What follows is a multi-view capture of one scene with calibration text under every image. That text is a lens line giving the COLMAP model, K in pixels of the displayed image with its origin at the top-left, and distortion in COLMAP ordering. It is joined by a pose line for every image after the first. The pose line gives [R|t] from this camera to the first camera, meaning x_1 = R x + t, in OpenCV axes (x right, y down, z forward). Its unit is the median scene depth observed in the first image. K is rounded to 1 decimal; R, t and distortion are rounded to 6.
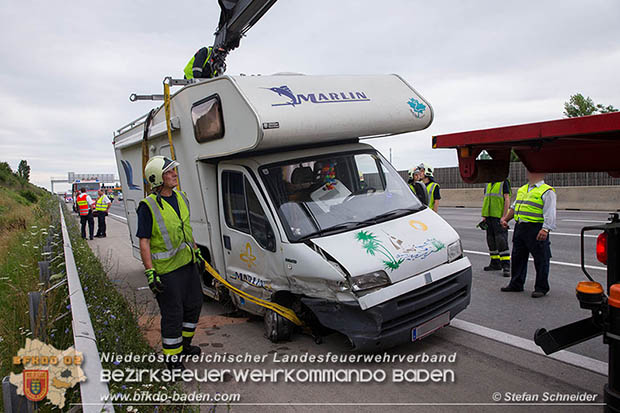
lens RADIAL K [[427.3, 0, 307.4], [0, 427.3, 209.7], [0, 0, 1]] dist [-0.090220, 0.019227]
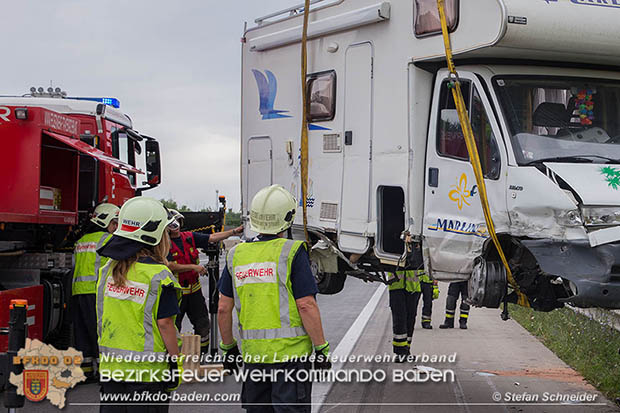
lens RADIAL K [[1252.2, 0, 313.4], [0, 1252.2, 204.5], [0, 0, 1]] dist [-0.208954, 0.000000]
pose [[0.962685, 0.143517, -0.229436, 0.130597], [-0.165340, 0.983083, -0.078807, 0.379408], [0.214244, 0.113801, 0.970128, -1.303940]]
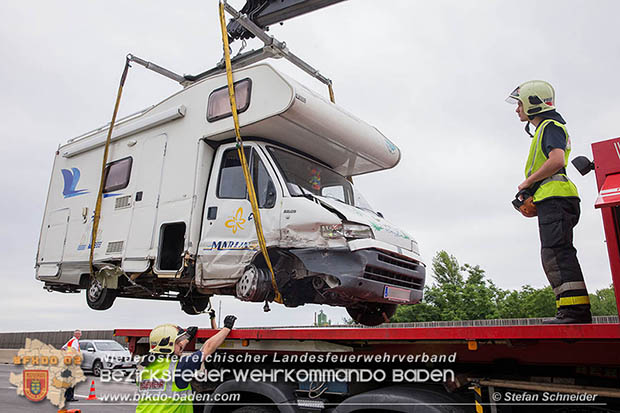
lens RADIAL K [[491.3, 0, 310.0], [0, 491.3, 198.0], [0, 0, 1]] dist [-0.045101, 0.017371]
pose [[0.949356, 0.239530, 0.203345, -0.249376], [-0.145798, 0.909112, -0.390204, 0.559987], [-0.278329, 0.340795, 0.897993, -0.197708]]
